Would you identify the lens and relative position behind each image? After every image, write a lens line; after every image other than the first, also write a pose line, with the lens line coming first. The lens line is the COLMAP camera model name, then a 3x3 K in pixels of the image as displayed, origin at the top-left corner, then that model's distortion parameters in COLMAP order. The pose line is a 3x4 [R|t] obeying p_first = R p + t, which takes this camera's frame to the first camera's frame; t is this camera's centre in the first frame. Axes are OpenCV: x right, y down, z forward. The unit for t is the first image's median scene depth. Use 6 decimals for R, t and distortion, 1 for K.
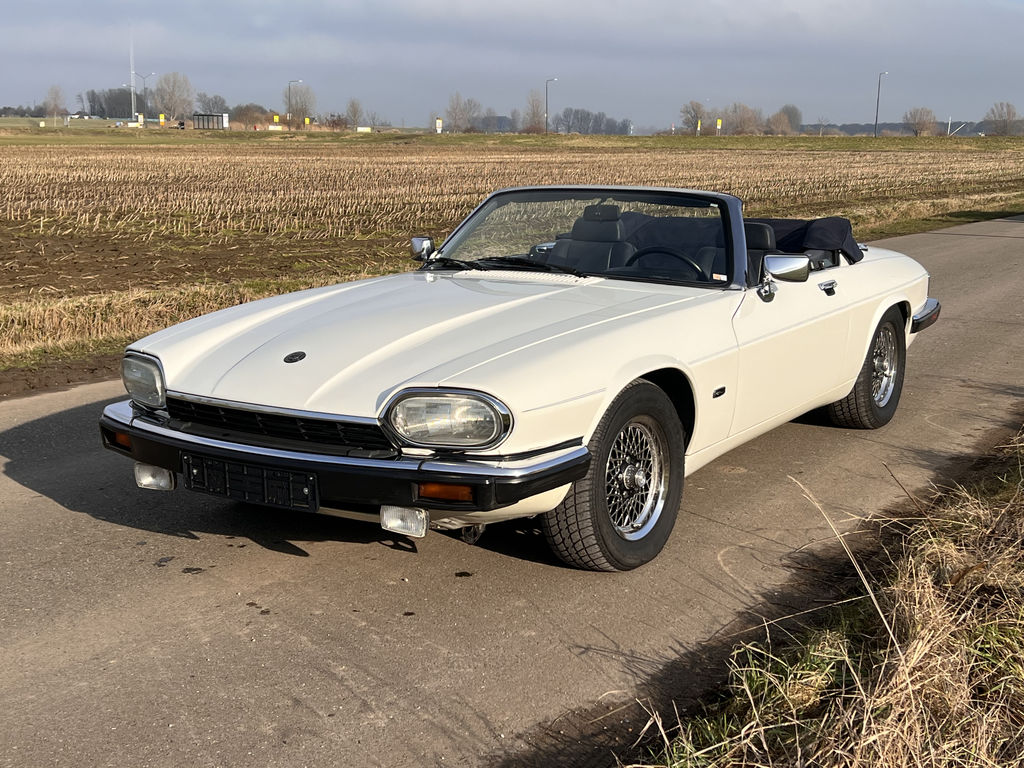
lens RADIAL K [[1336.7, 0, 512.0], [0, 1336.7, 384.0], [0, 0, 1]] dist [0.130872, -0.272577]
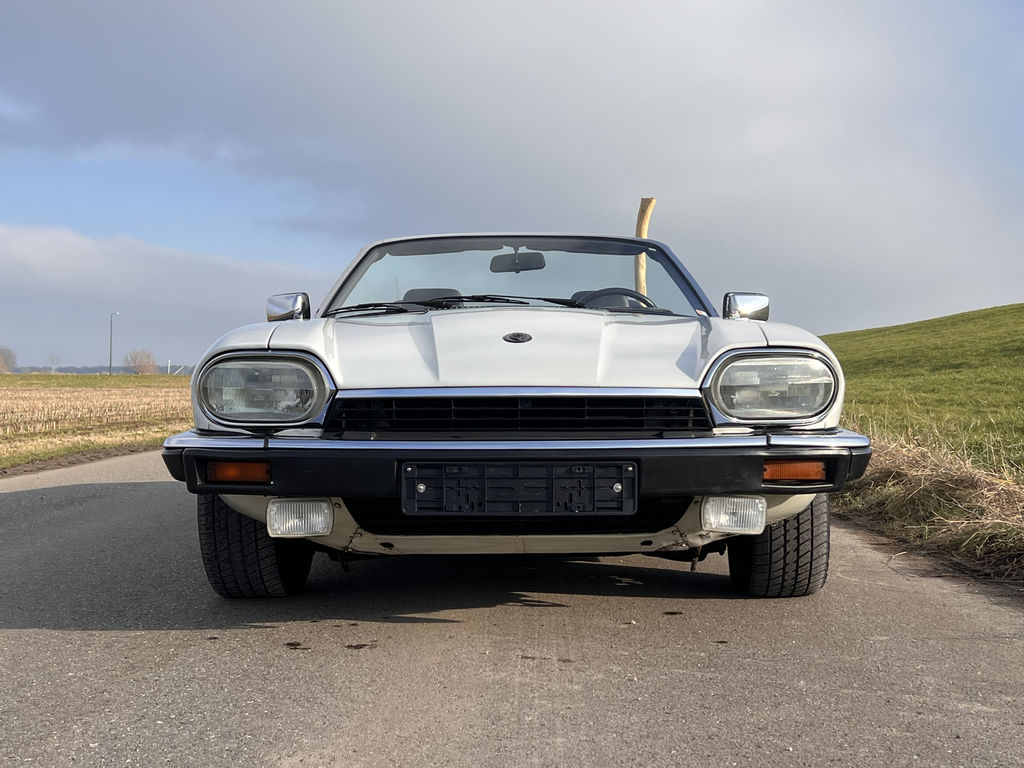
lens RADIAL K [[1336.7, 0, 512.0], [0, 1336.7, 384.0], [0, 0, 1]] dist [0.130872, -0.272577]
pose [[0.849334, -0.003655, 0.527842, -0.502105], [0.096413, 0.984228, -0.148320, 0.106489], [-0.518975, 0.176864, 0.836291, 0.311978]]
